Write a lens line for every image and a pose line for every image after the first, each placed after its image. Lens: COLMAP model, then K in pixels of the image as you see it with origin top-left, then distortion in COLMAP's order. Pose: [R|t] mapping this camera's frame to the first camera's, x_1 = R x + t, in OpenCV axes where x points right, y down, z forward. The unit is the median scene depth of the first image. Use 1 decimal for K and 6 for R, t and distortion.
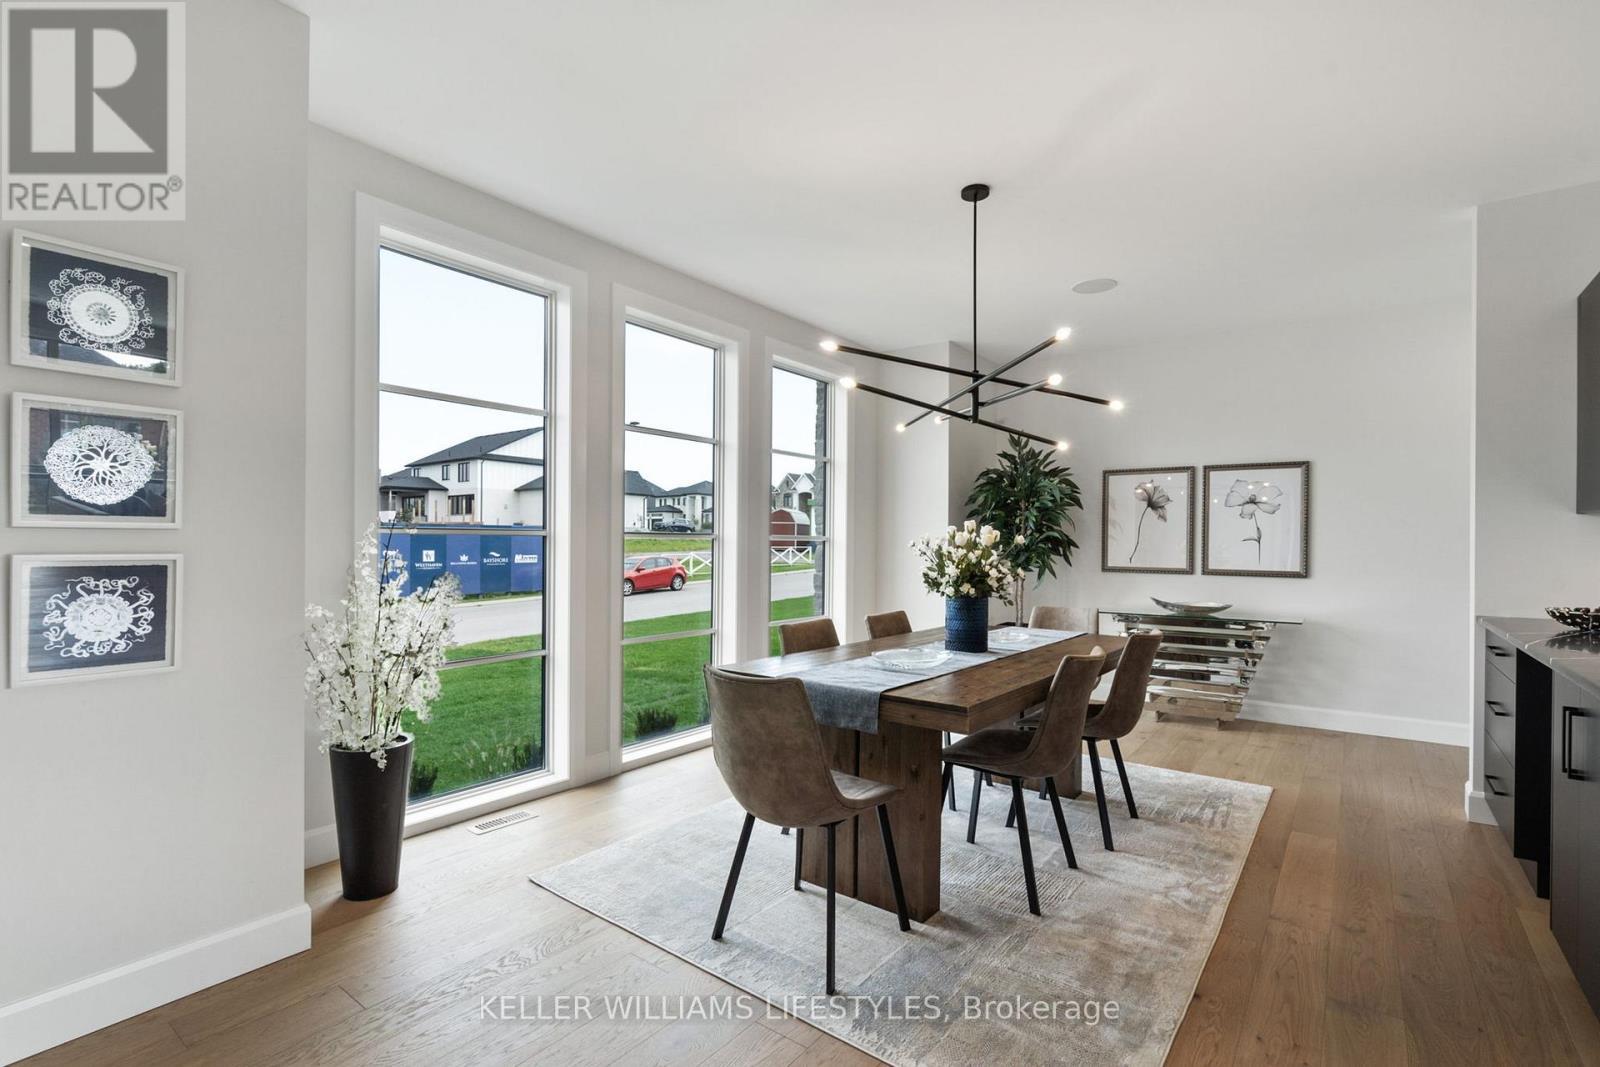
lens RADIAL K [[740.4, 0, 795.0], [0, 740.4, 540.8], [0, 0, 1]] dist [-0.004824, 0.004720]
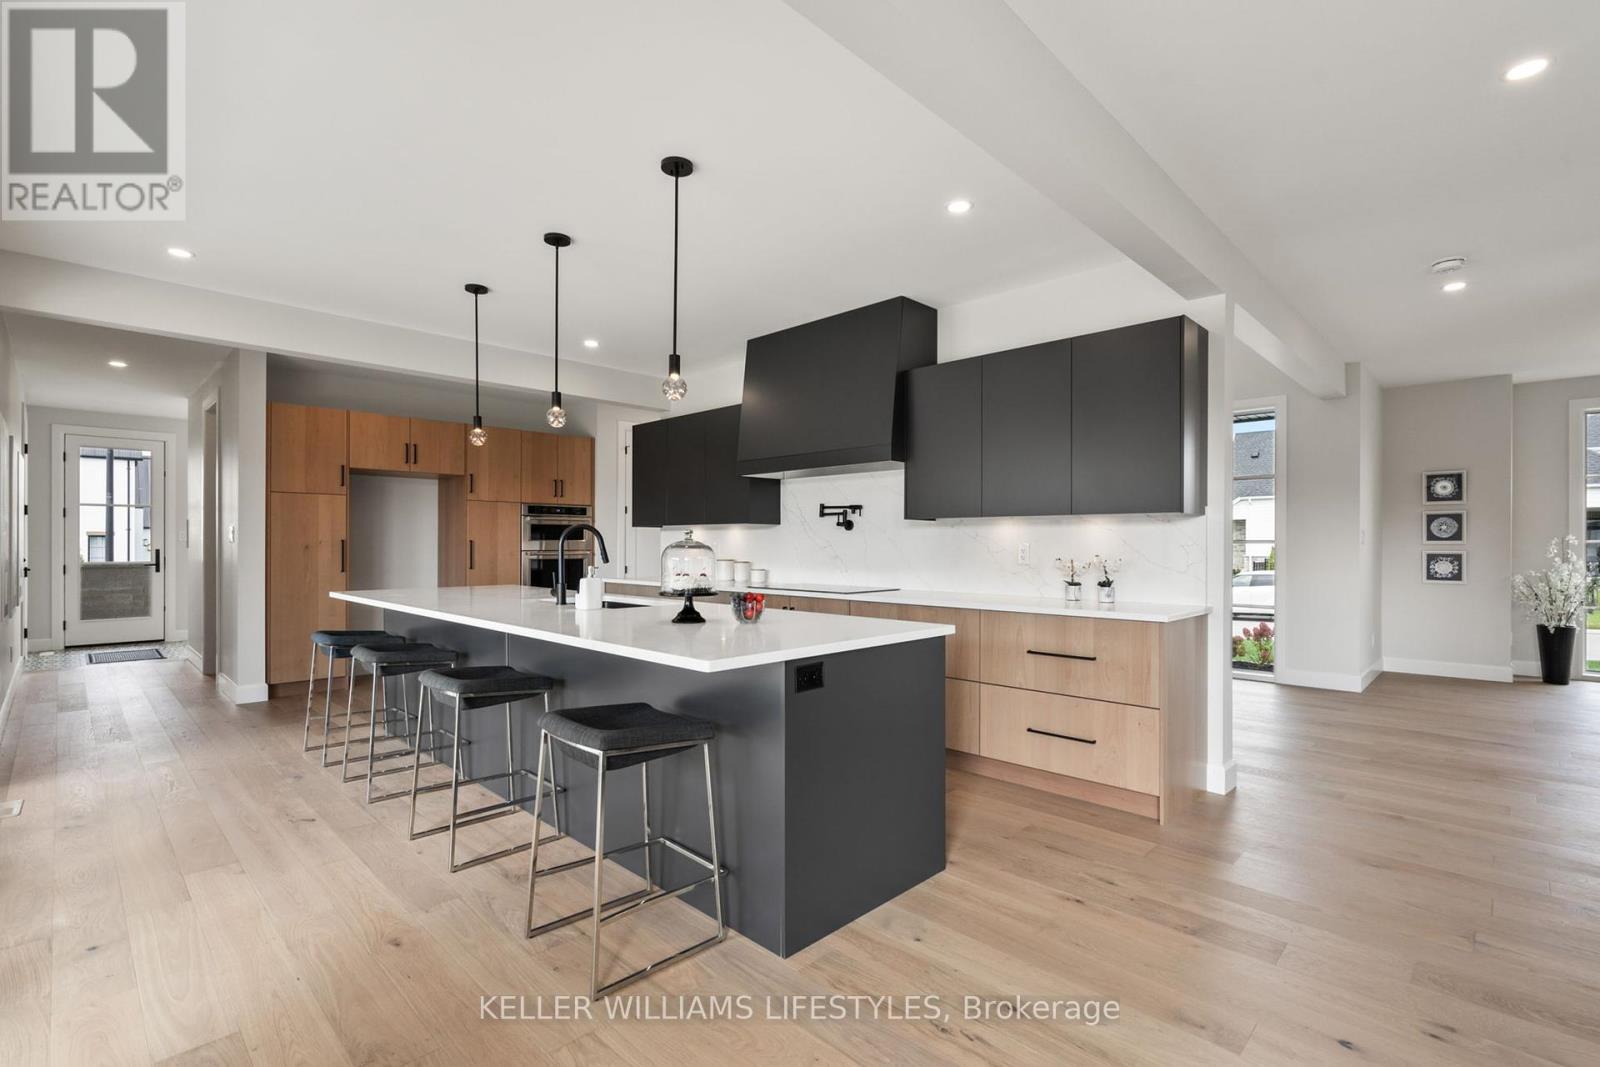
lens RADIAL K [[740.4, 0, 810.6], [0, 740.4, 544.9], [0, 0, 1]] dist [-0.004824, 0.004720]
pose [[-0.118499, -0.007943, -0.992922, 1.692359], [-0.001055, 0.999968, -0.007873, 0.011233], [0.992954, 0.000114, -0.118504, -0.936211]]
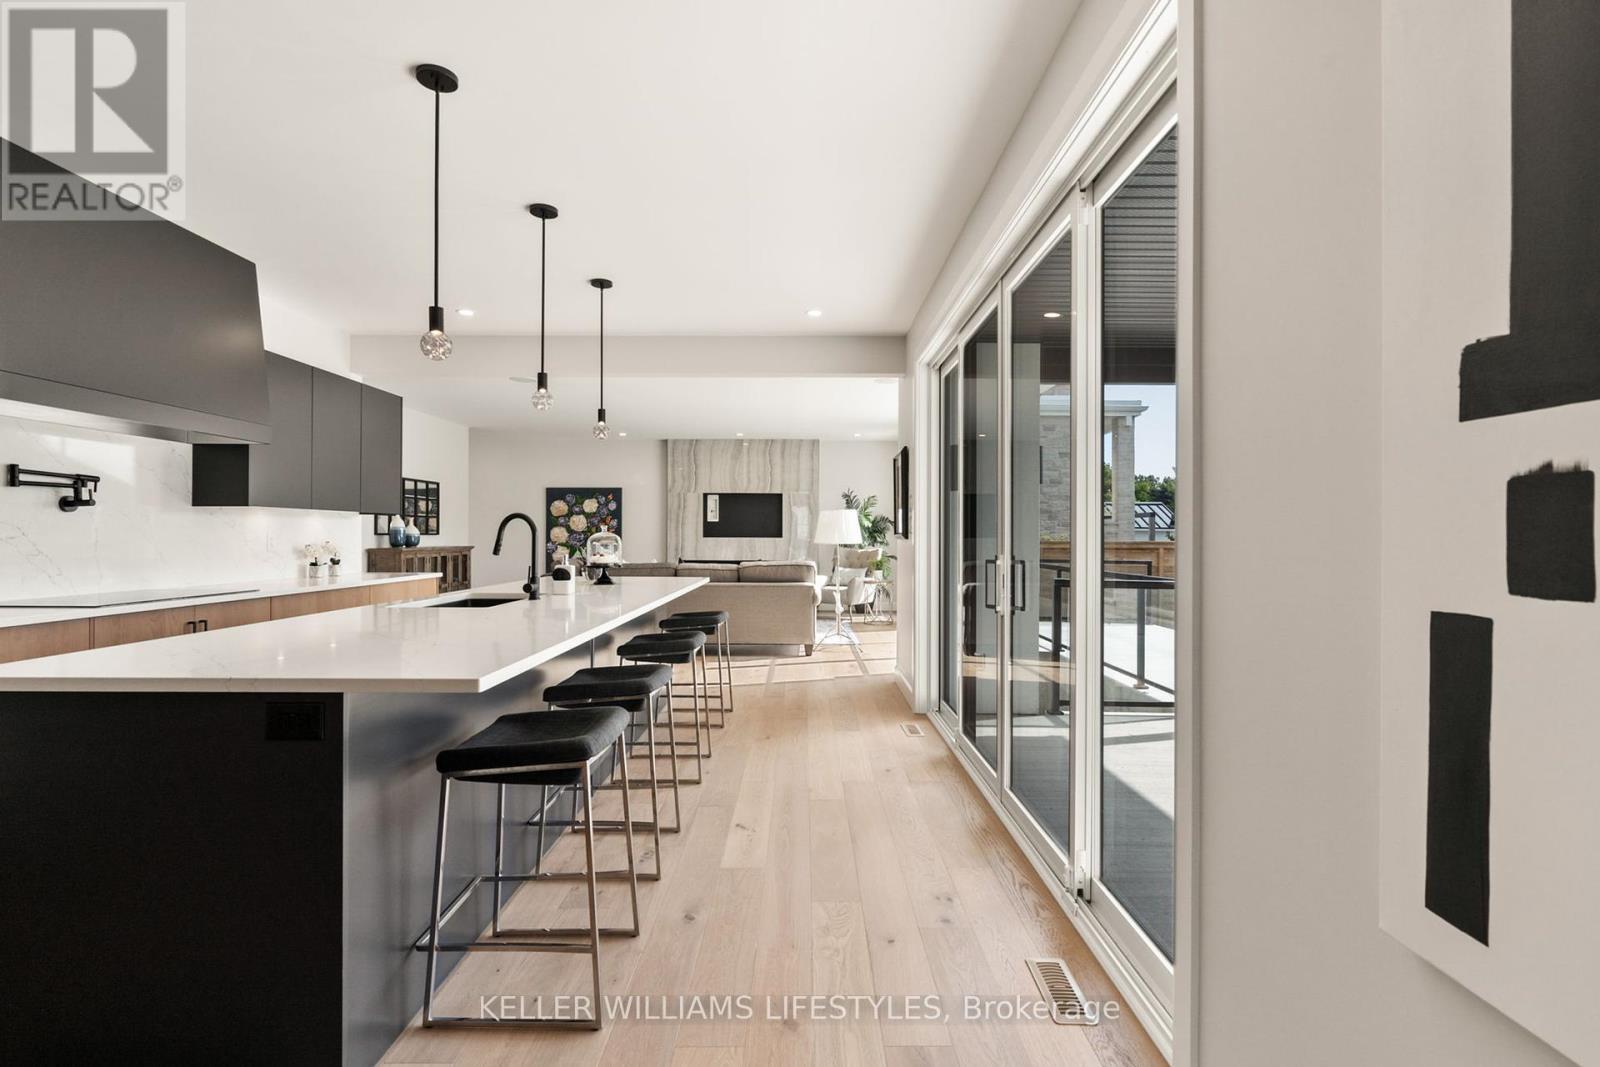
lens RADIAL K [[740.4, 0, 802.8], [0, 740.4, 533.1], [0, 0, 1]] dist [-0.004824, 0.004720]
pose [[0.792394, -0.006385, 0.609976, 0.205426], [0.003653, 0.999977, 0.005722, -0.005689], [-0.609999, -0.002305, 0.792399, -2.592786]]
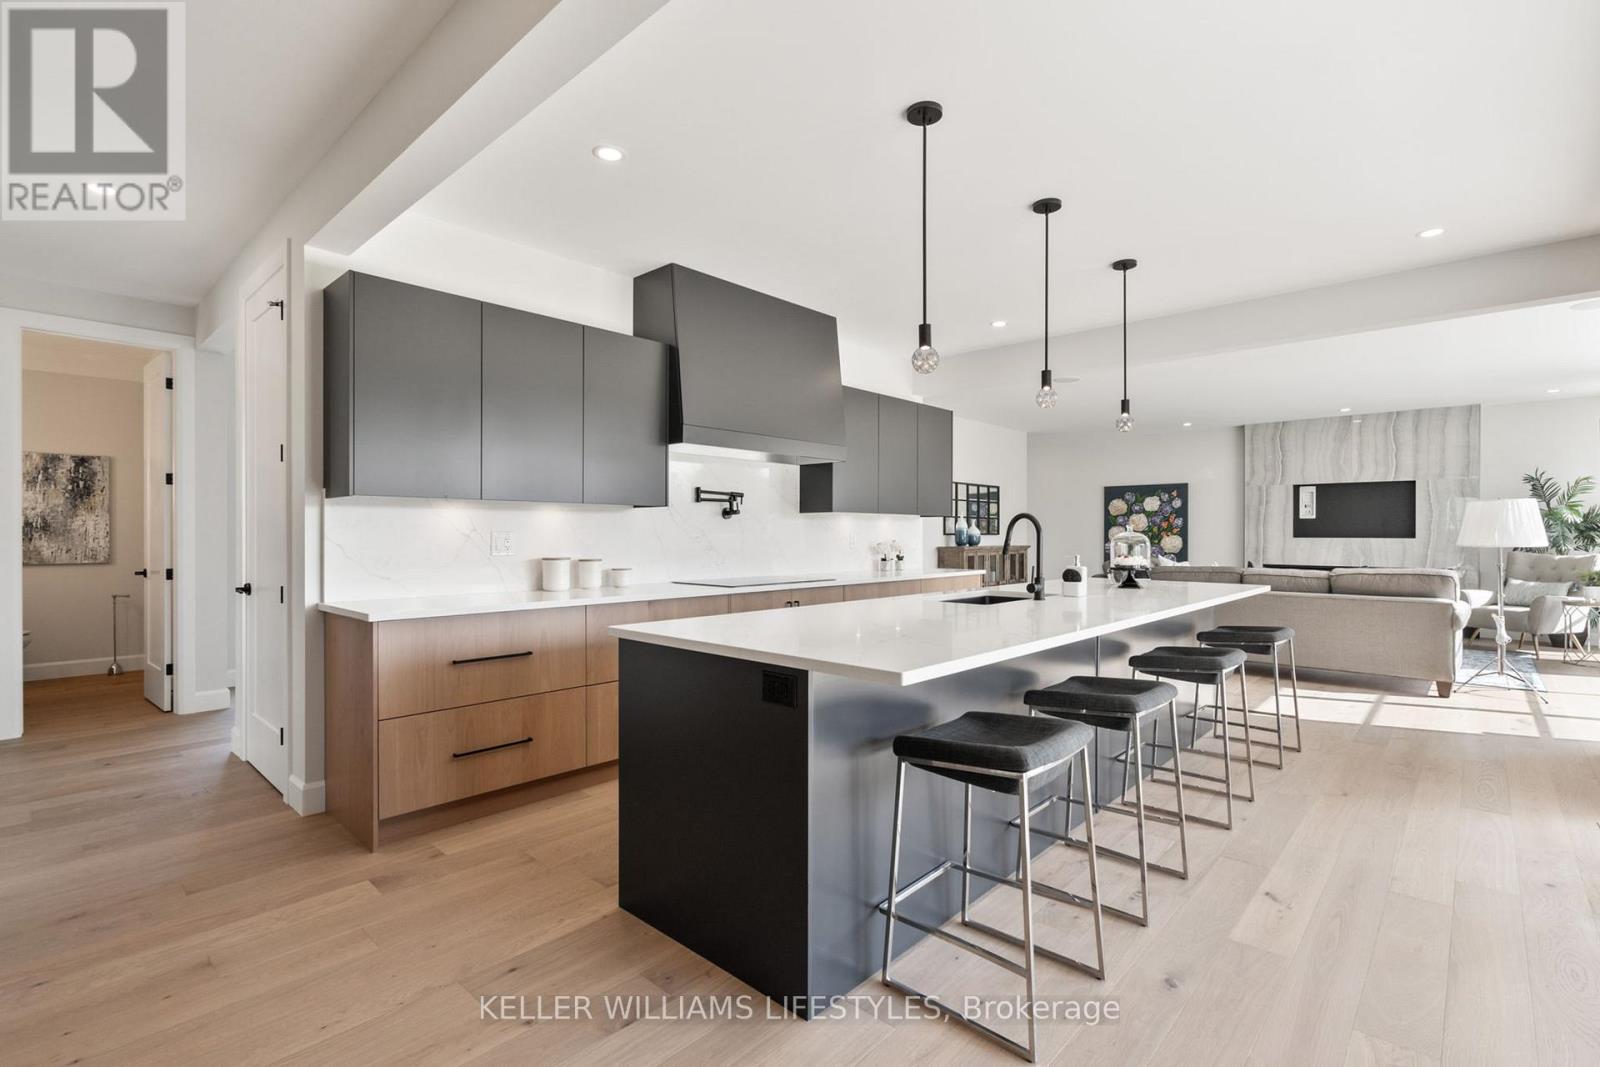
lens RADIAL K [[740.4, 0, 813.1], [0, 740.4, 534.6], [0, 0, 1]] dist [-0.004824, 0.004720]
pose [[0.996926, -0.008745, -0.077856, 0.313200], [0.008999, 0.999955, 0.002916, -0.005099], [0.077827, -0.003608, 0.996960, -2.590978]]
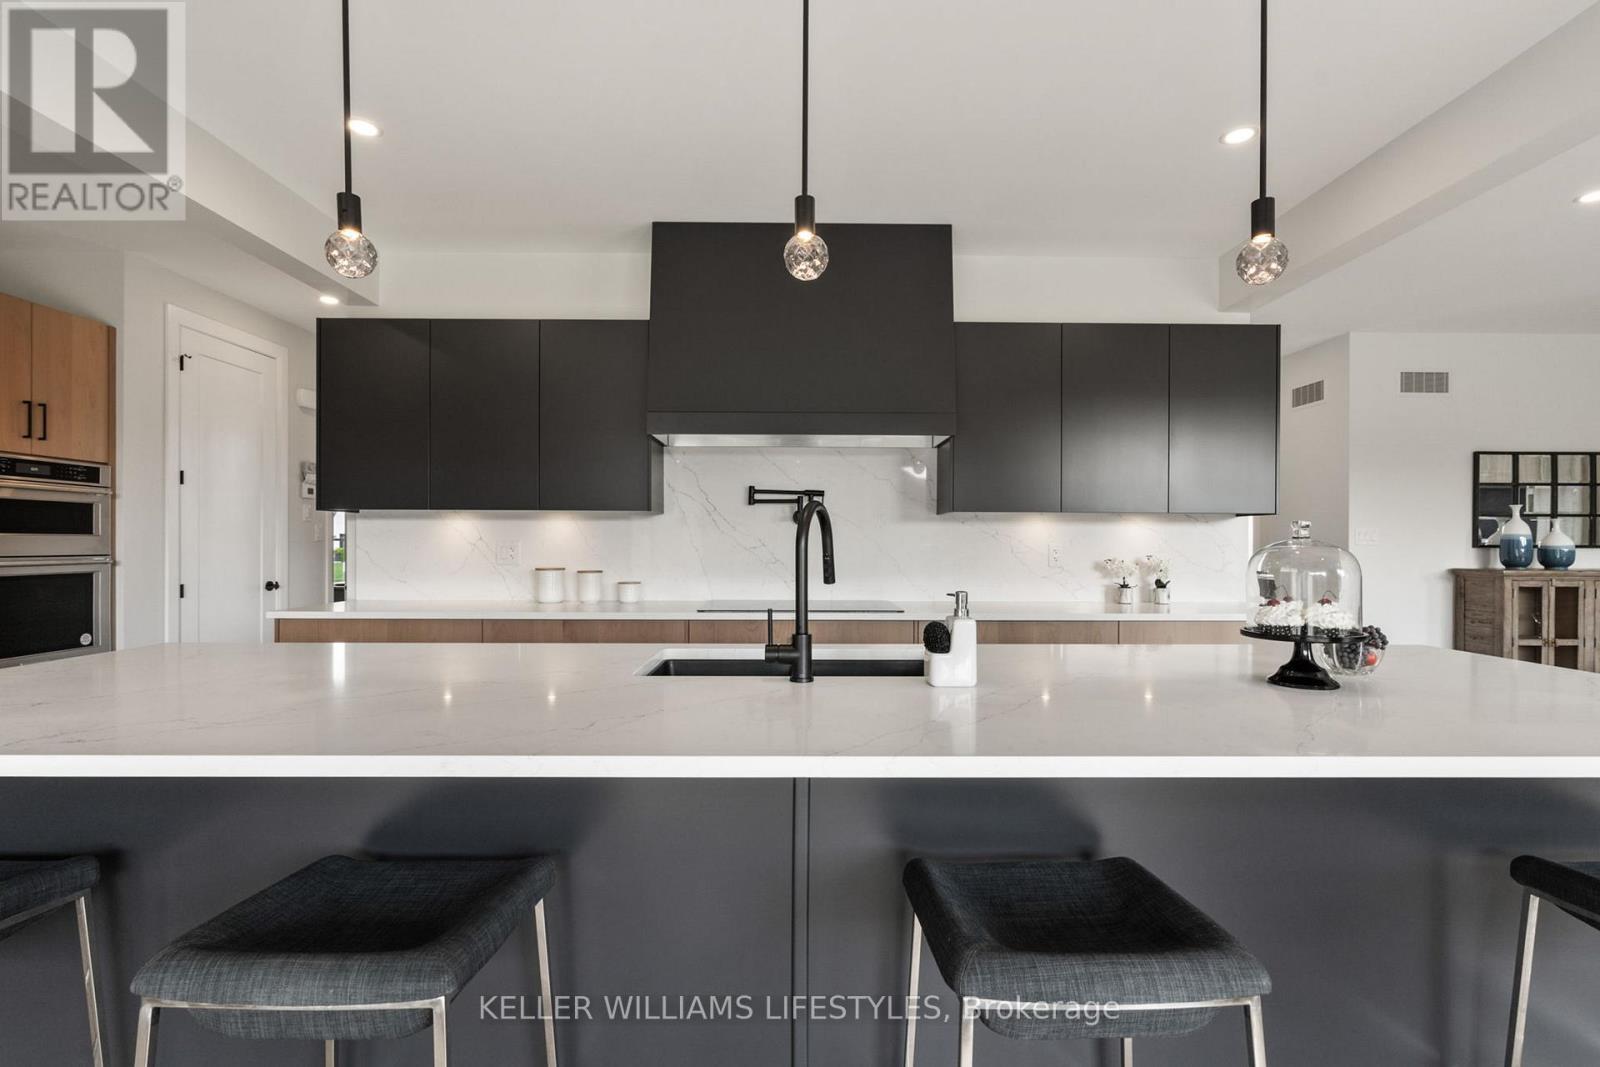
lens RADIAL K [[740.4, 0, 811.1], [0, 740.4, 537.1], [0, 0, 1]] dist [-0.004824, 0.004720]
pose [[0.626775, -0.011837, -0.779110, 0.976594], [0.004286, 0.999922, -0.011743, -0.000174], [0.779189, 0.004021, 0.626777, -1.803269]]
